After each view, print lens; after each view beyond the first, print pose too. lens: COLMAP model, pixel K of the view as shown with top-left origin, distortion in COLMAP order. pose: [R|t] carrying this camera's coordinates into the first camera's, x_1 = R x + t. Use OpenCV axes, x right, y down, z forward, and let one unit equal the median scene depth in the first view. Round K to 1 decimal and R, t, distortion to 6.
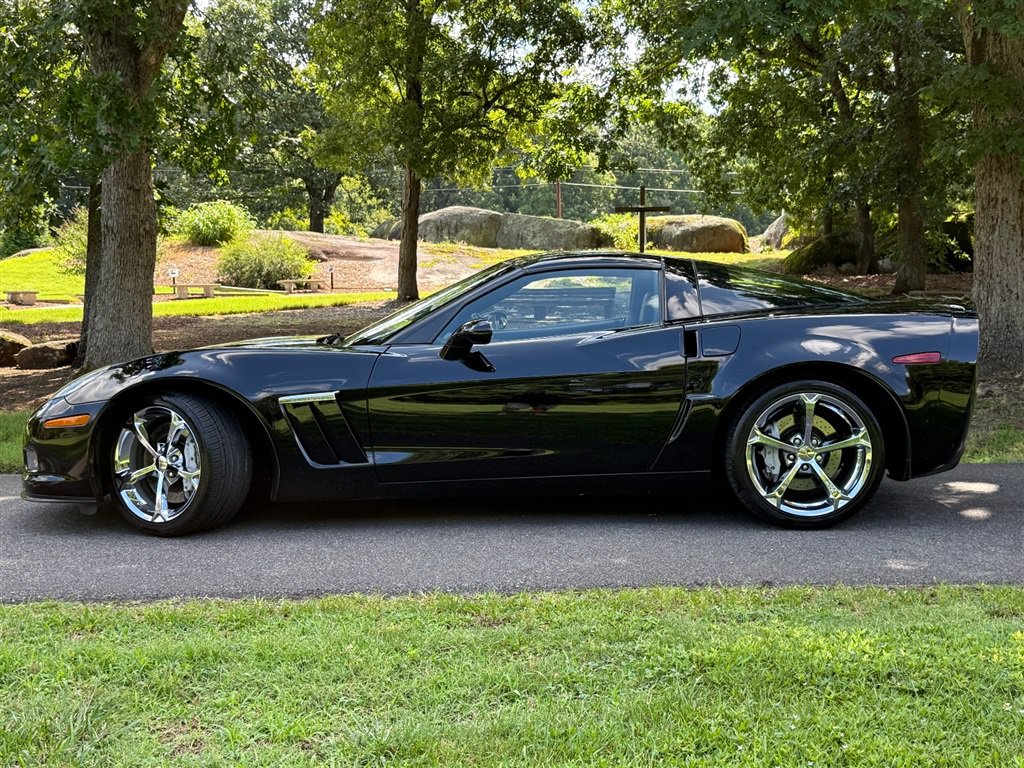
lens RADIAL K [[1266.0, 0, 515.7], [0, 1266.0, 396.0], [0, 0, 1]] dist [0.154266, -0.360202]
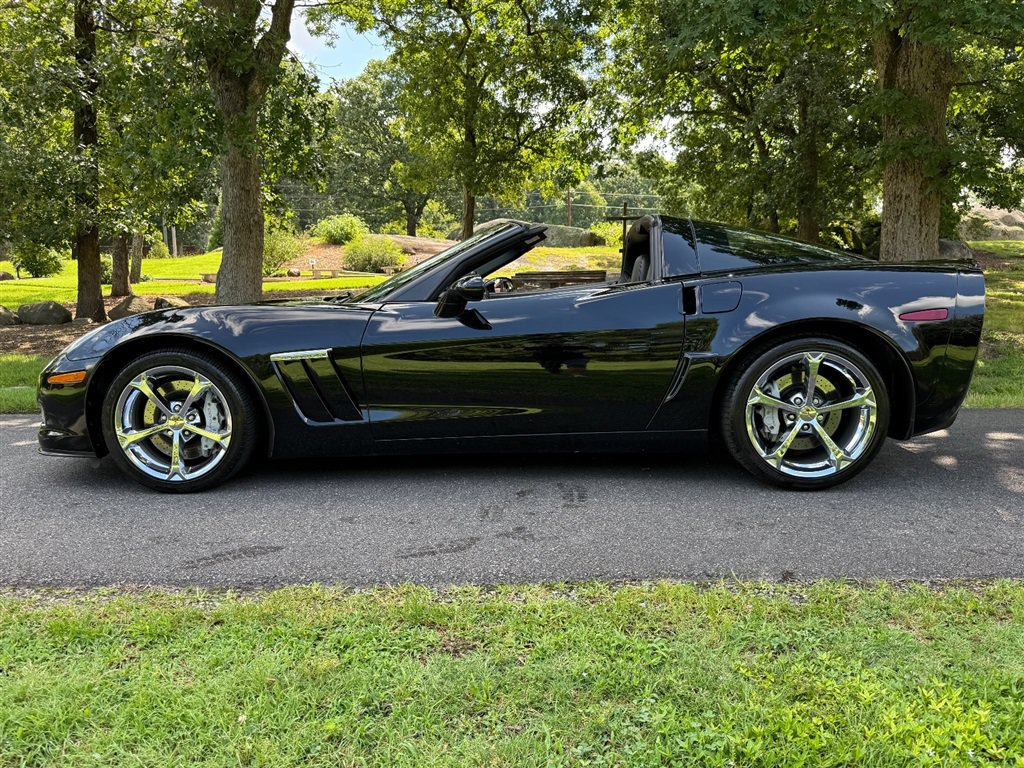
lens RADIAL K [[785.2, 0, 512.0], [0, 785.2, 384.0], [0, 0, 1]] dist [0.114603, -0.149794]
pose [[0.999239, 0.003865, -0.038806, 0.011508], [-0.001824, 0.998620, 0.052479, -0.004085], [0.038955, -0.052368, 0.997868, 0.175146]]
